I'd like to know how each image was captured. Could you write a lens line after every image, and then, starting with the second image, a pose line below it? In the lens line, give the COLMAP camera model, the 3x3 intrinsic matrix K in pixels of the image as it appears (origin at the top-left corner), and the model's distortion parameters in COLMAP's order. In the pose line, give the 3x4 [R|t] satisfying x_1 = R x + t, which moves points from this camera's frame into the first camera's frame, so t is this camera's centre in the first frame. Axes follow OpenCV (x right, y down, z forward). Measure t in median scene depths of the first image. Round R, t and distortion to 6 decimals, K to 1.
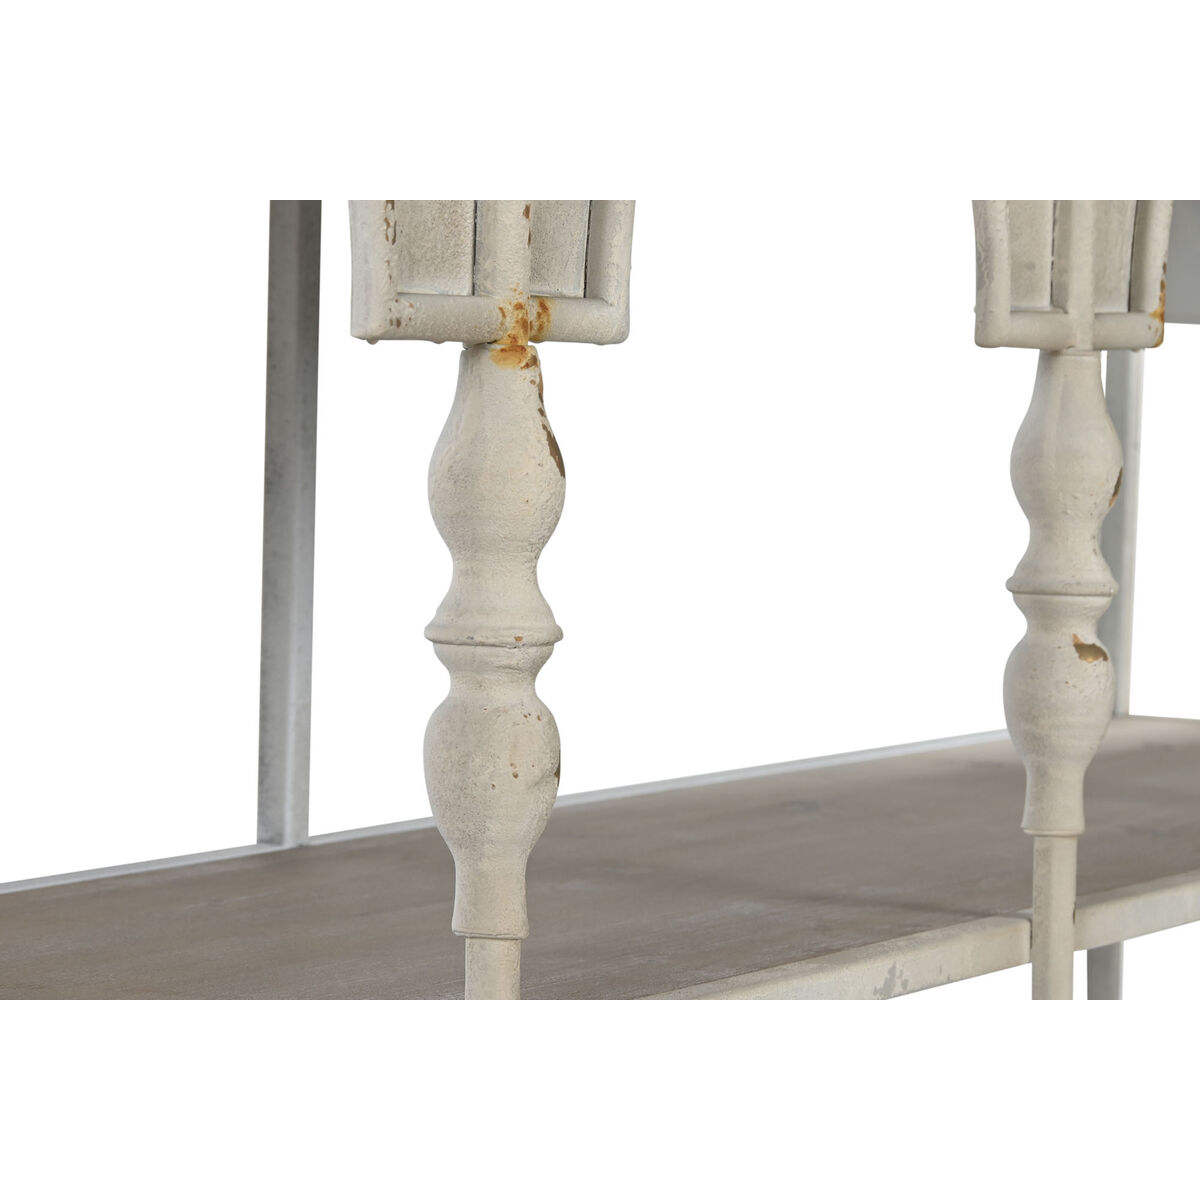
lens RADIAL K [[4929.2, 0, 600.0], [0, 4929.2, 600.0], [0, 0, 1]] dist [0.071089, -2.098014]
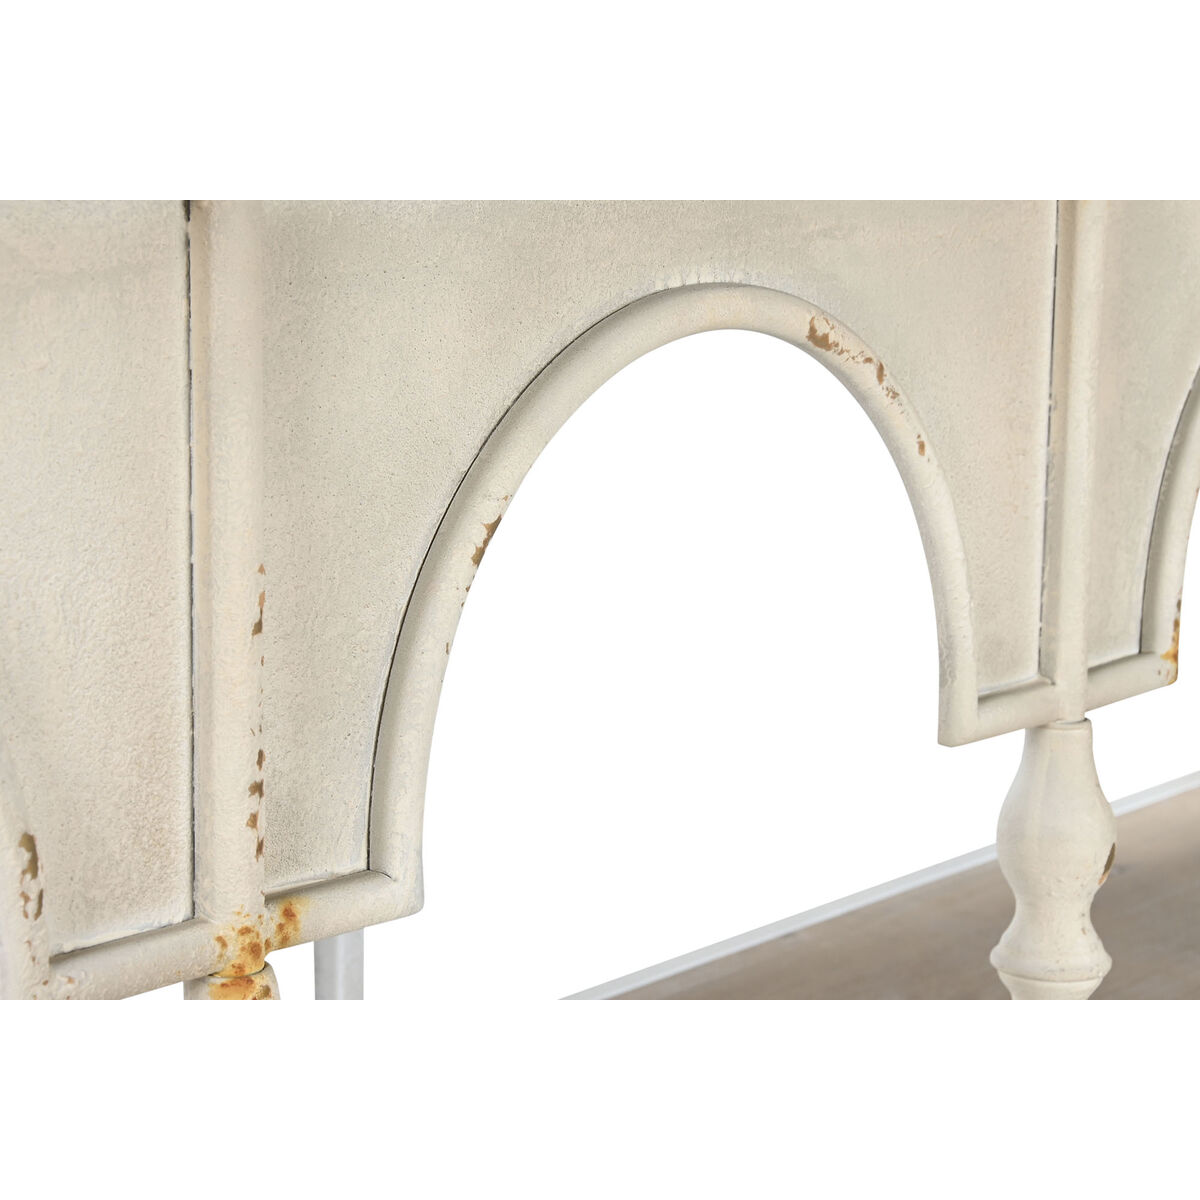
lens RADIAL K [[3294.2, 0, 600.0], [0, 3294.2, 600.0], [0, 0, 1]] dist [-0.015963, 0.832164]
pose [[0.987745, 0.015630, -0.155289, 0.129820], [0.003091, 0.992818, 0.119592, -0.182101], [0.156043, -0.118606, 0.980603, 0.458090]]
